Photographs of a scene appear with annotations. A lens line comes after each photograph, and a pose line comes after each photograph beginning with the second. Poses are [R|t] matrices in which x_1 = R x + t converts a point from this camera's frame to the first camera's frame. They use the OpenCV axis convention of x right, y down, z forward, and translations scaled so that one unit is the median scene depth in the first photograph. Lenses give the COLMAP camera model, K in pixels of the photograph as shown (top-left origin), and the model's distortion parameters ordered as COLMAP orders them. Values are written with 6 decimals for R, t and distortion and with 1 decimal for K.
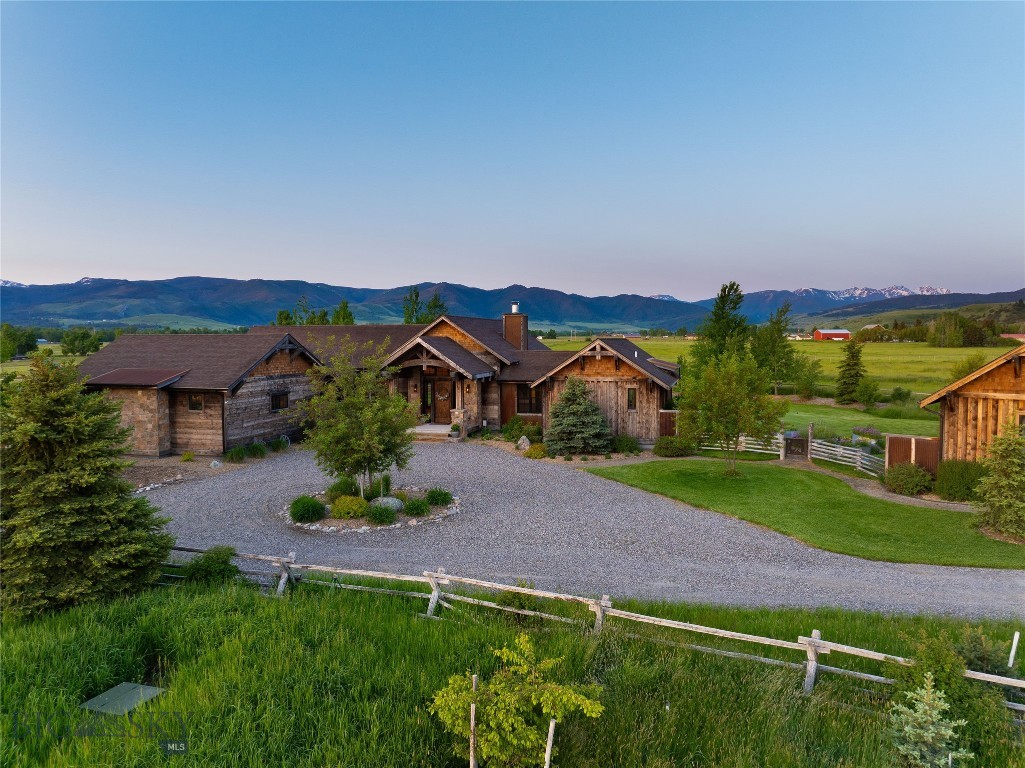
lens RADIAL K [[725.2, 0, 514.0], [0, 725.2, 377.1], [0, 0, 1]] dist [-0.042321, -0.000088]
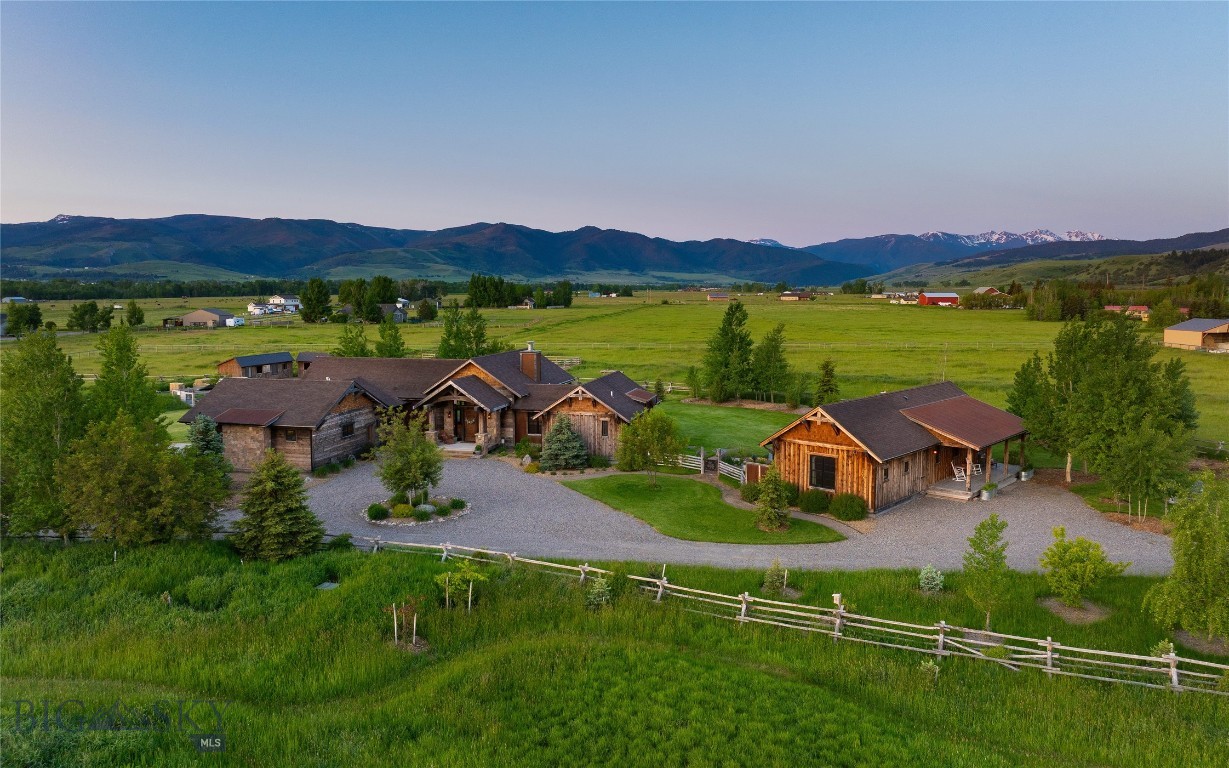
lens RADIAL K [[868.7, 0, 618.4], [0, 868.7, 375.9], [0, 0, 1]] dist [-0.040724, -0.005055]
pose [[0.999340, 0.000038, 0.036323, 0.127977], [-0.001674, 0.998985, 0.045015, -0.144238], [-0.036285, -0.045047, 0.998326, -0.650117]]
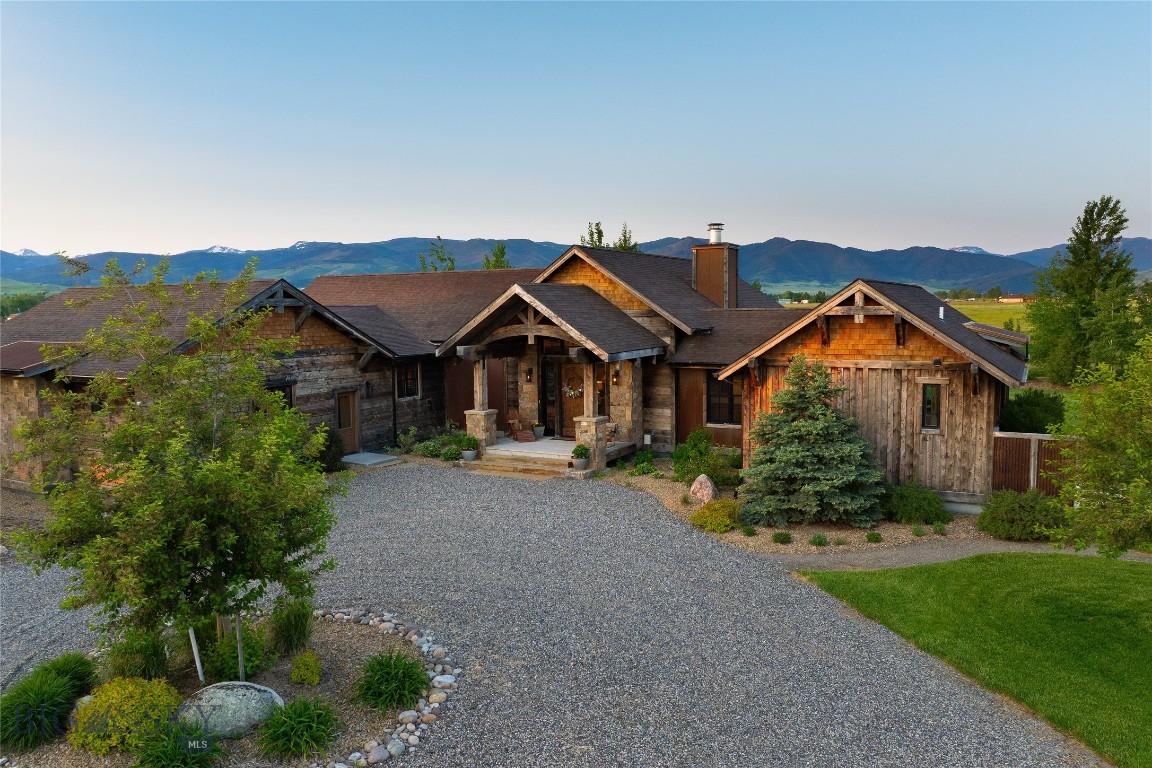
lens RADIAL K [[852.8, 0, 567.1], [0, 852.8, 386.0], [0, 0, 1]] dist [-0.034738, -0.021289]
pose [[0.971823, 0.013327, -0.235334, 0.061287], [-0.003309, 0.999073, 0.042913, -0.006149], [0.235688, -0.040925, 0.970967, 0.405245]]
